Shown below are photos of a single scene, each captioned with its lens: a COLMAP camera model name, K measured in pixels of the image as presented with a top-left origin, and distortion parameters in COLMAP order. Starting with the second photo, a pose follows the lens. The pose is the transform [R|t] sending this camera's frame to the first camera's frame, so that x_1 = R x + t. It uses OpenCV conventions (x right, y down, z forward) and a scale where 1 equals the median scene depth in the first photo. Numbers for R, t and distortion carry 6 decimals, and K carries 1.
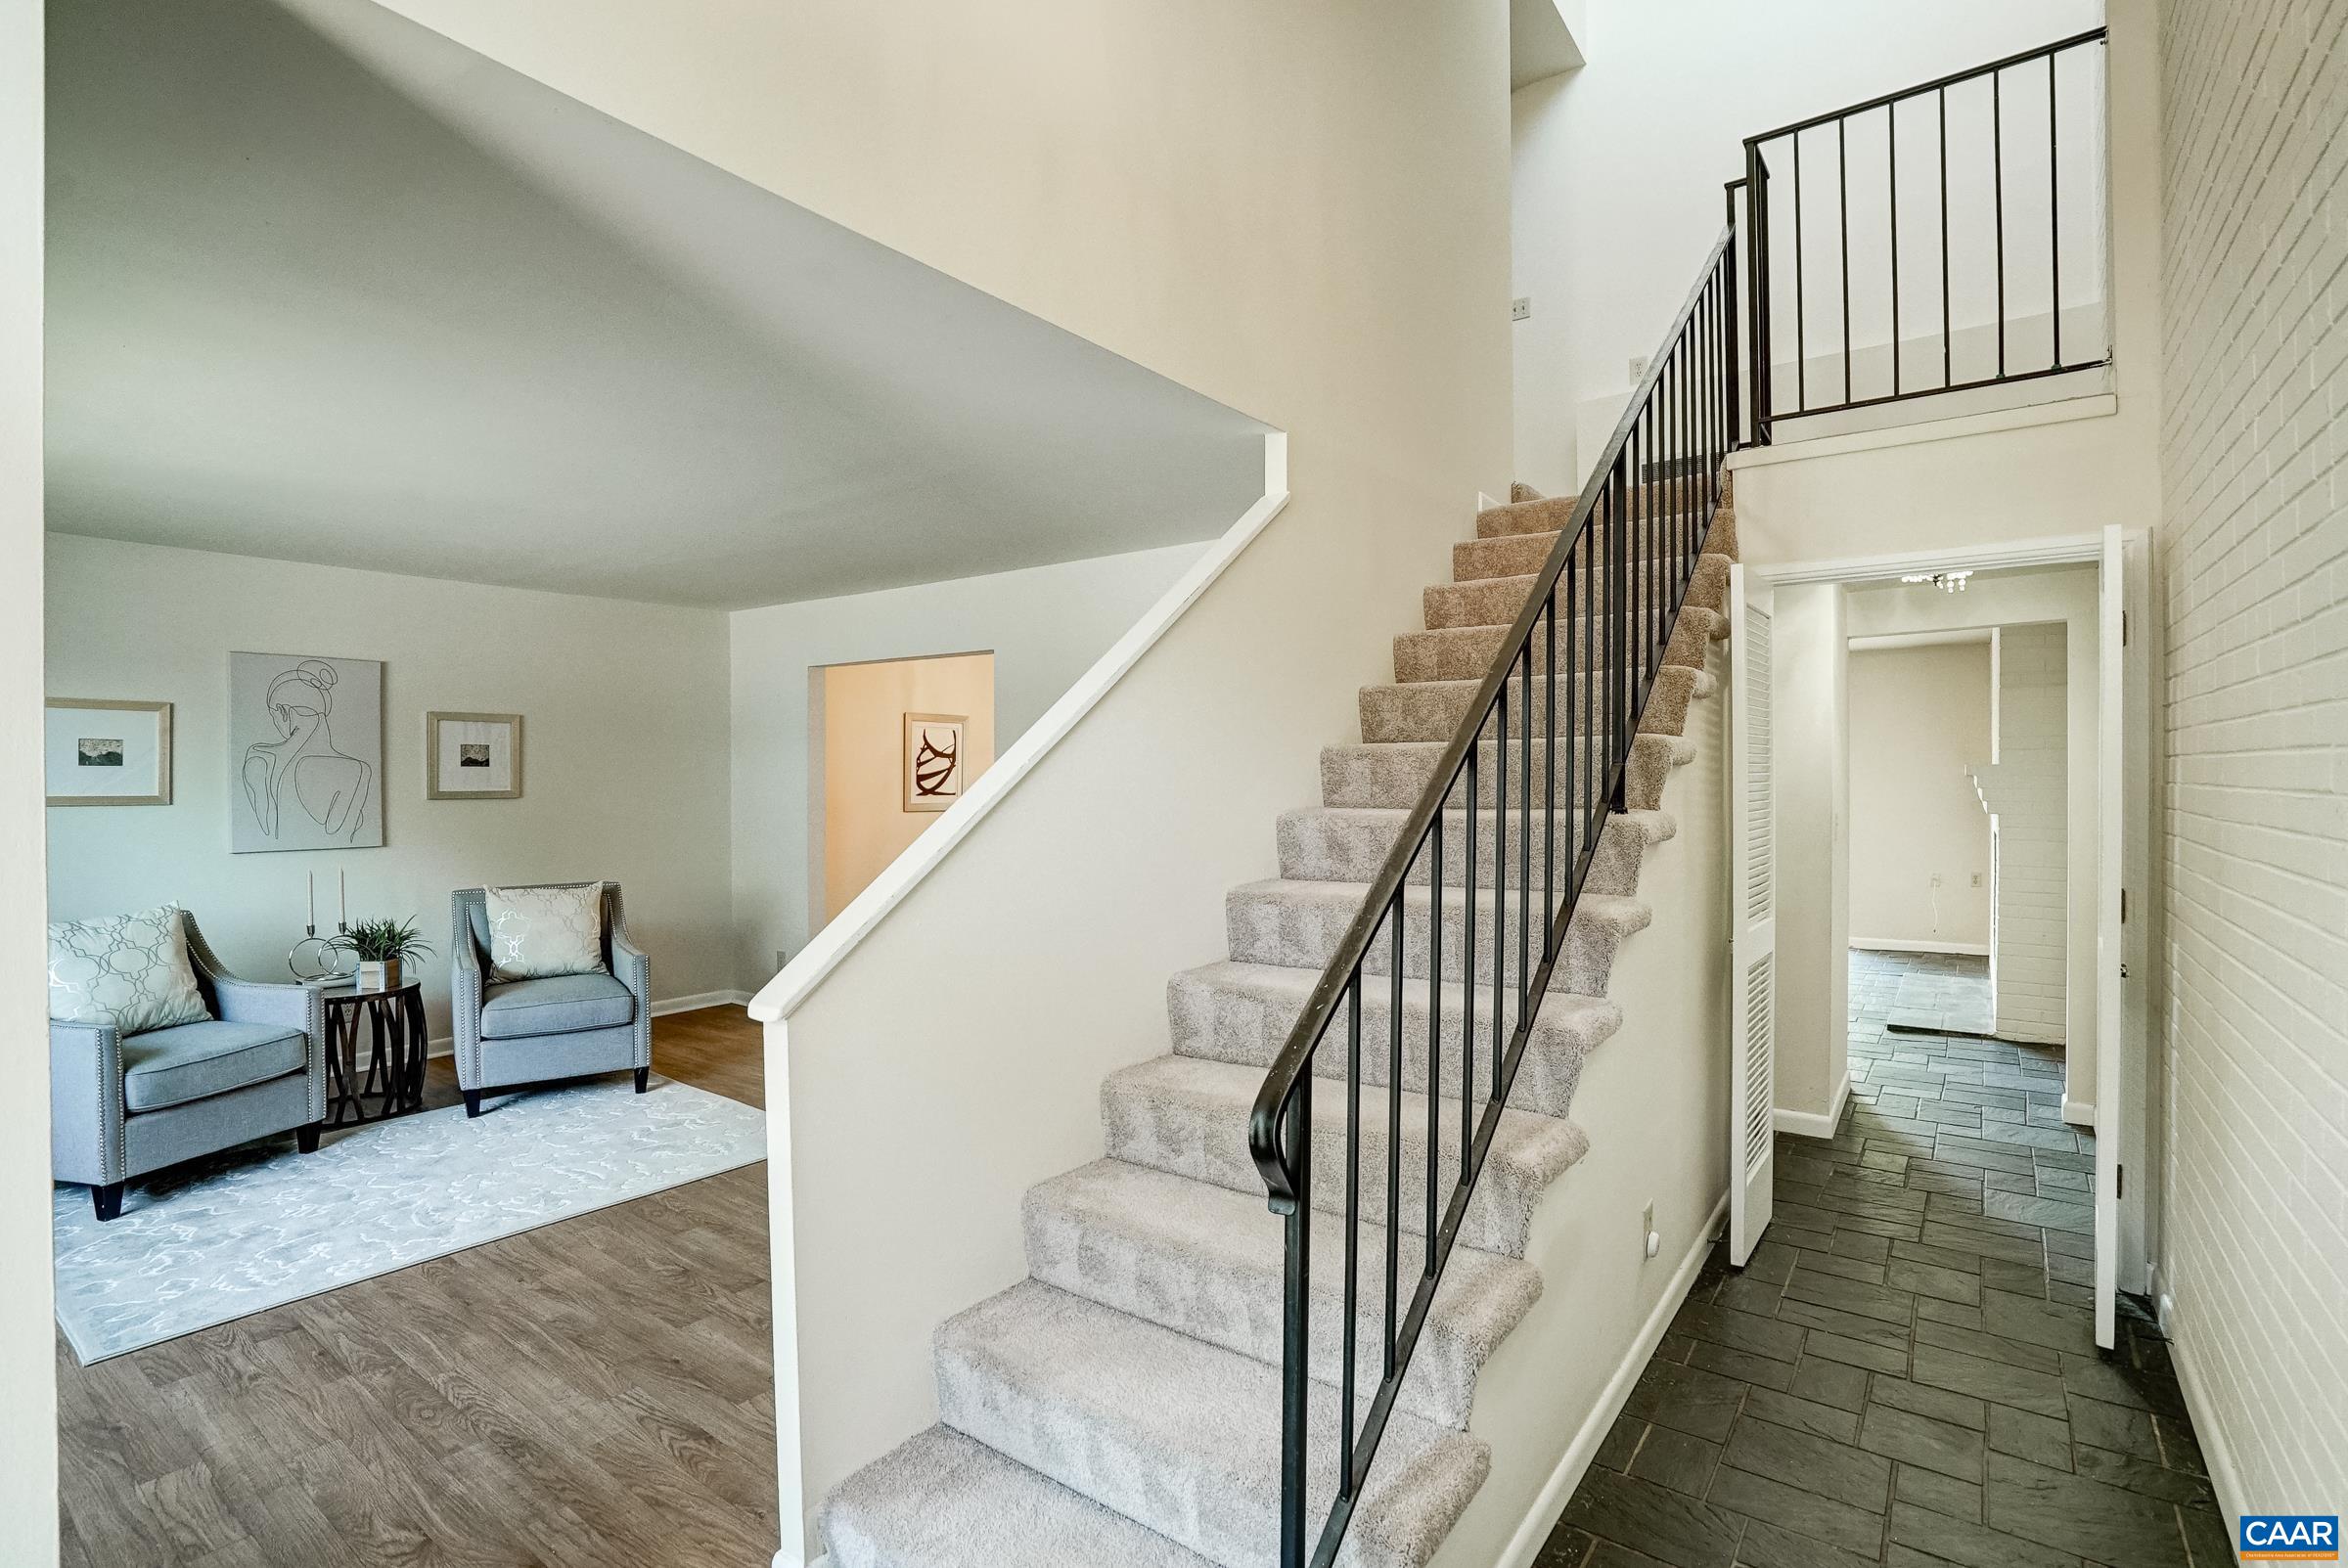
lens RADIAL K [[1129.3, 0, 1094.8], [0, 1129.3, 786.0], [0, 0, 1]] dist [-0.000308, 0.012647]
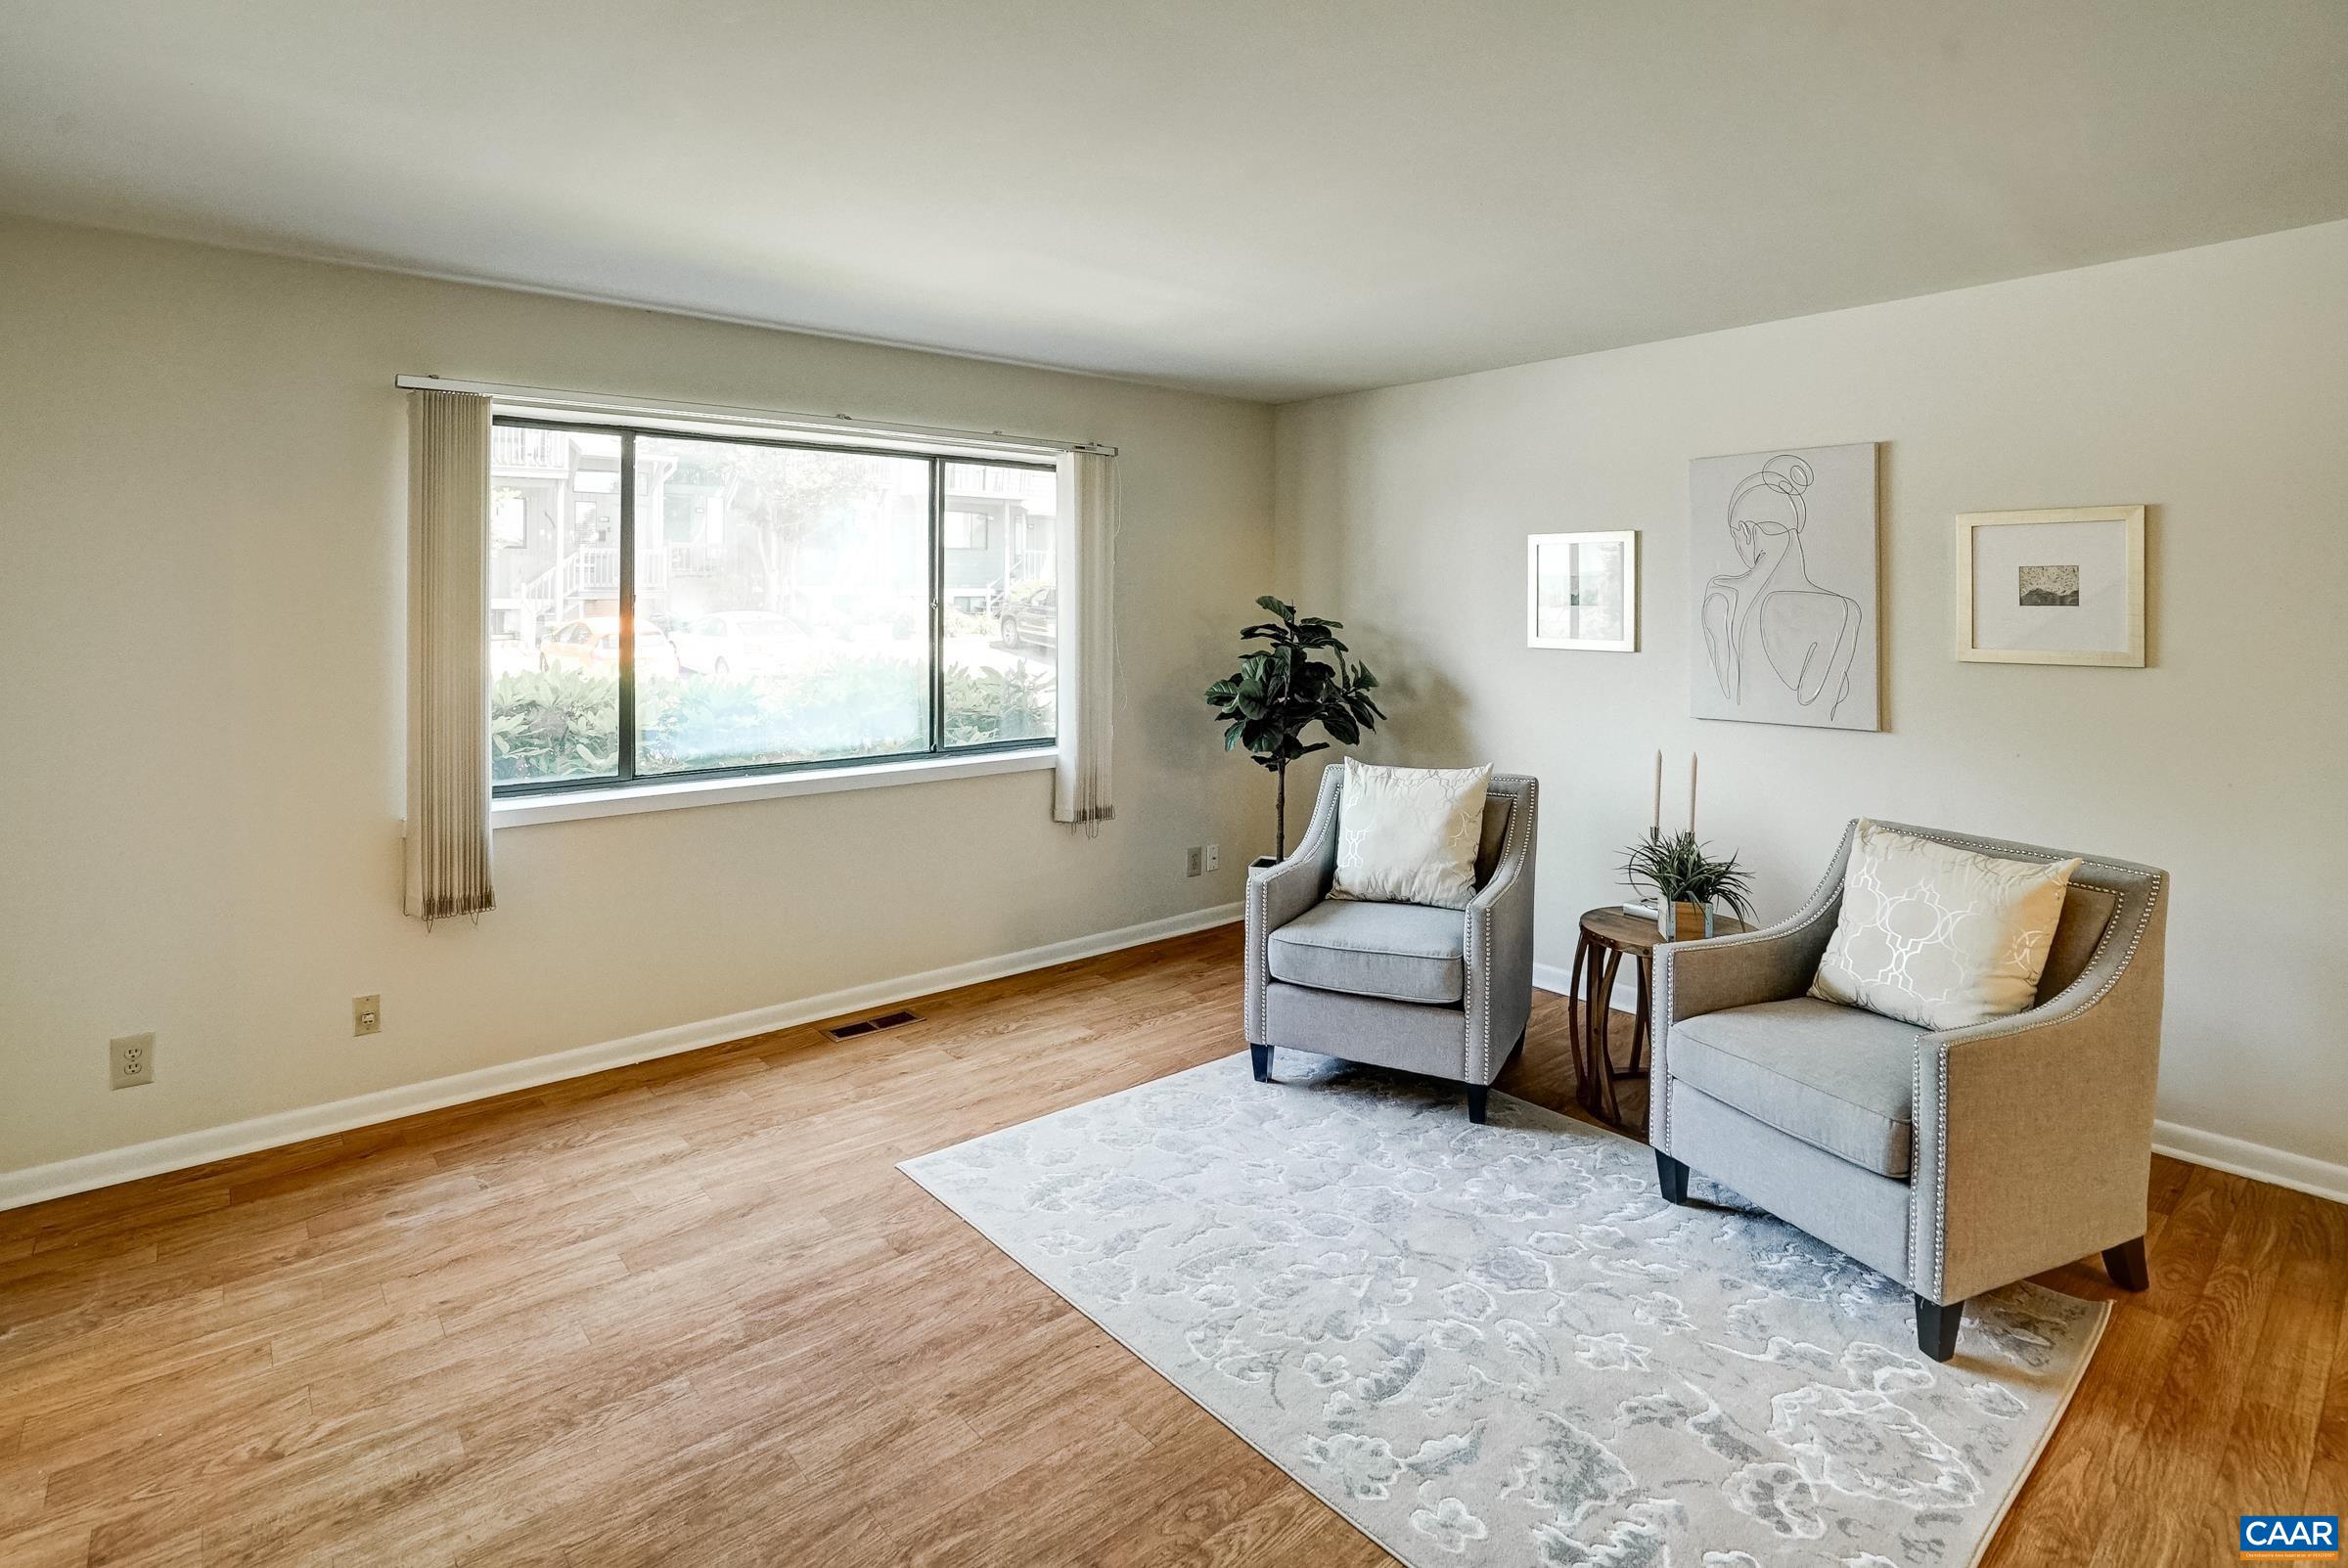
lens RADIAL K [[1161.0, 0, 1159.4], [0, 1161.0, 616.6], [0, 0, 1]] dist [-0.022909, 0.000460]
pose [[-0.169951, 0.006614, -0.985430, 0.081919], [-0.014062, 0.999859, 0.009136, -0.013519], [0.985352, 0.015410, -0.169834, 0.814763]]
